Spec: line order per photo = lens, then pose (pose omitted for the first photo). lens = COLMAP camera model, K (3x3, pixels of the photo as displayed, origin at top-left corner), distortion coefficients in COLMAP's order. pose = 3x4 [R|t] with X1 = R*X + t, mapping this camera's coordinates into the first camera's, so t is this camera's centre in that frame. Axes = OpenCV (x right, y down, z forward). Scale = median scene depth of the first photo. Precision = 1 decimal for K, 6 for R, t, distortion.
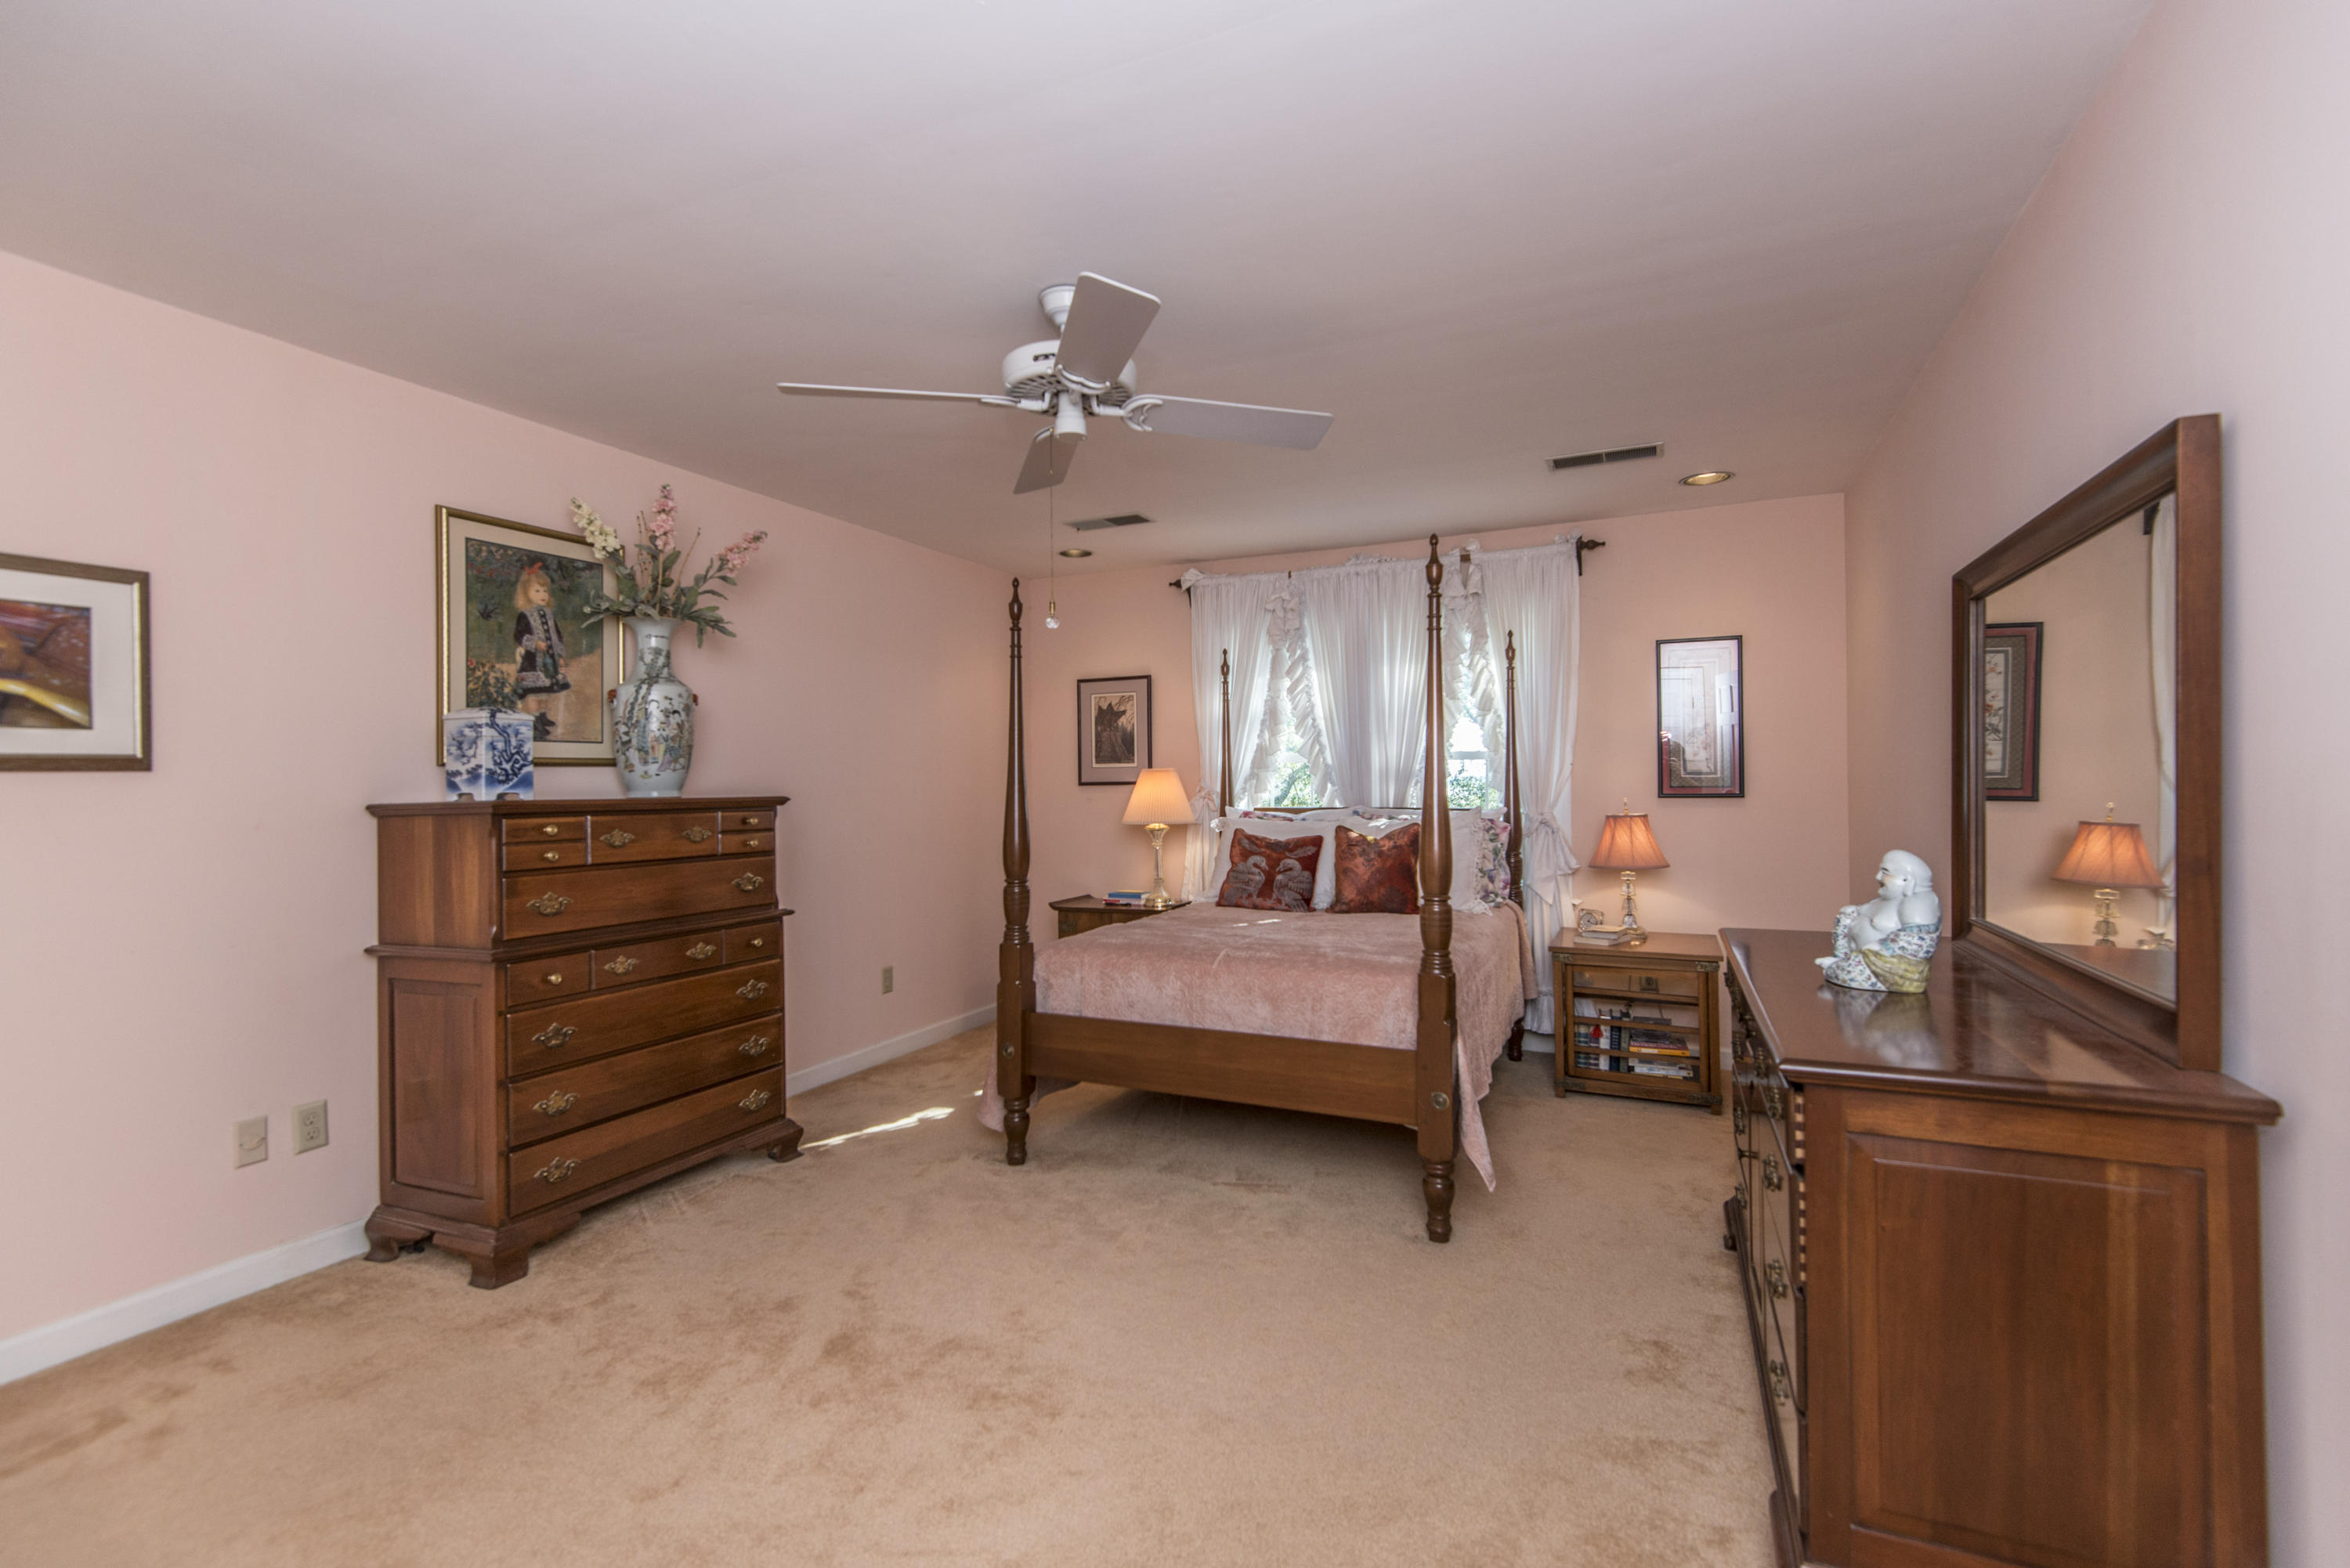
lens RADIAL K [[1057.4, 0, 1154.0], [0, 1057.4, 792.3], [0, 0, 1]] dist [0.022314, -0.010829]
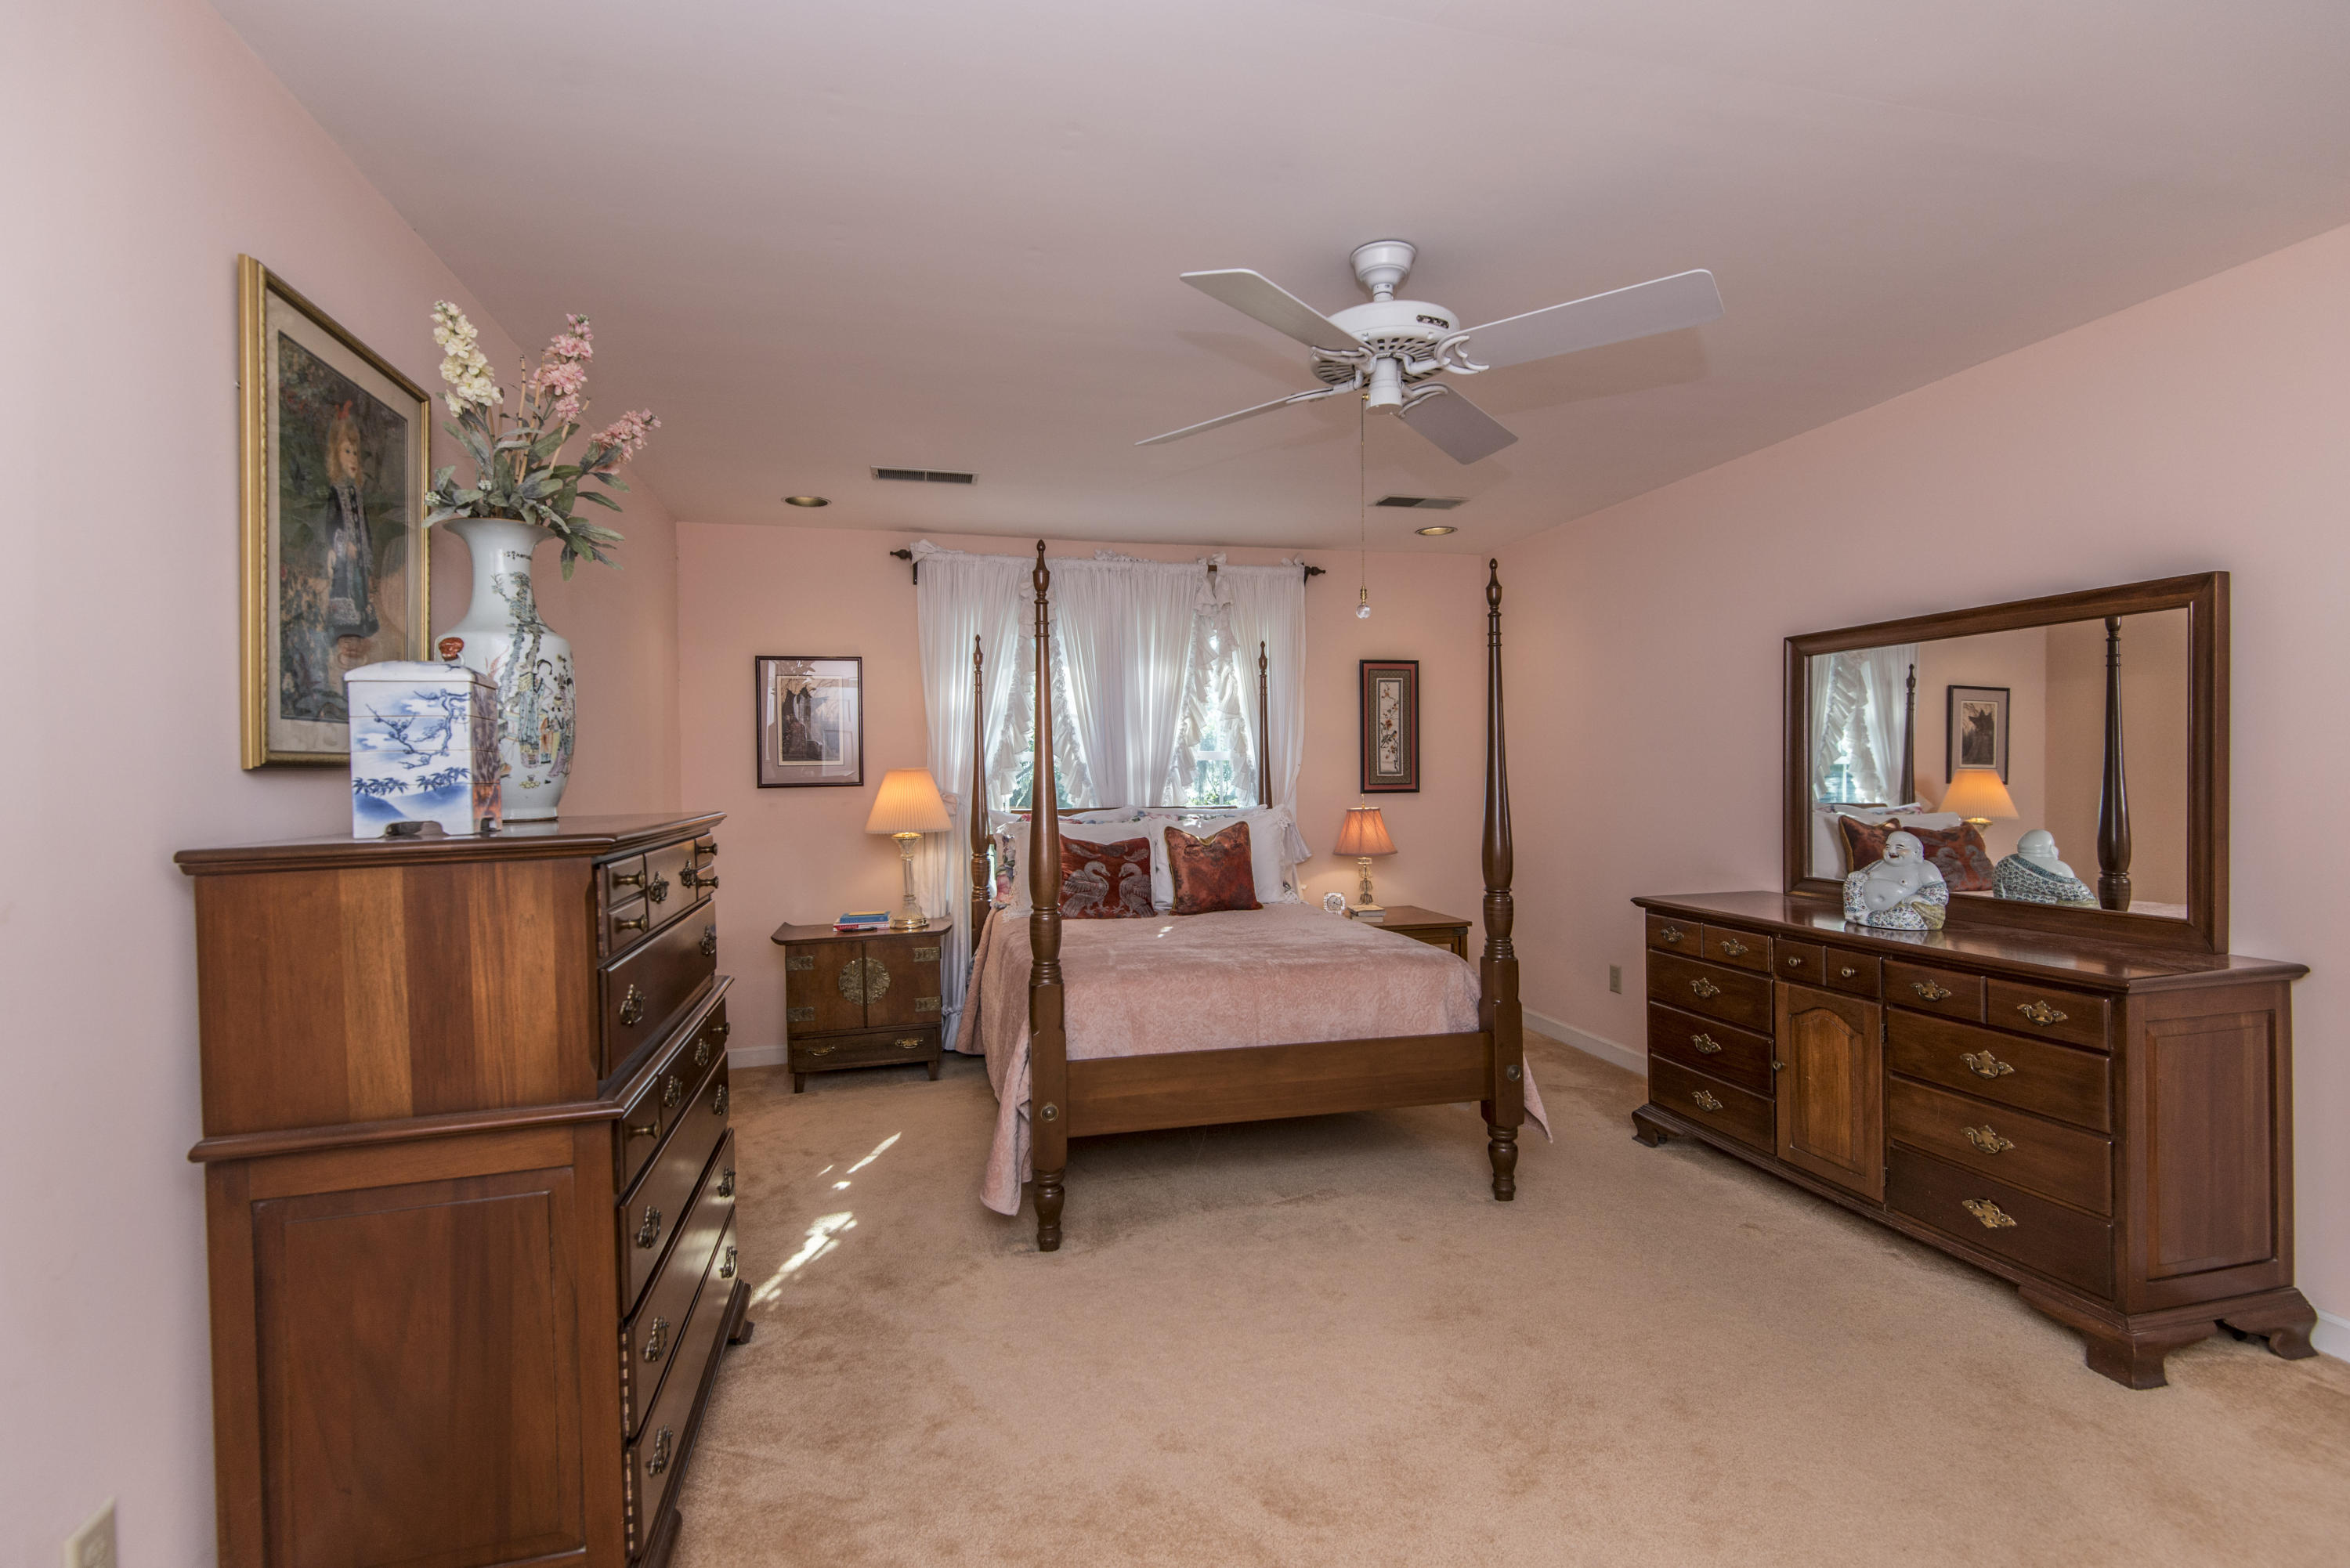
lens RADIAL K [[1057.4, 0, 1159.6], [0, 1057.4, 785.2], [0, 0, 1]] dist [0.022314, -0.010829]
pose [[0.788087, -0.012739, 0.615432, -0.511900], [0.016191, 0.999869, -0.000036, -0.008123], [-0.615351, 0.009992, 0.788190, 0.262460]]
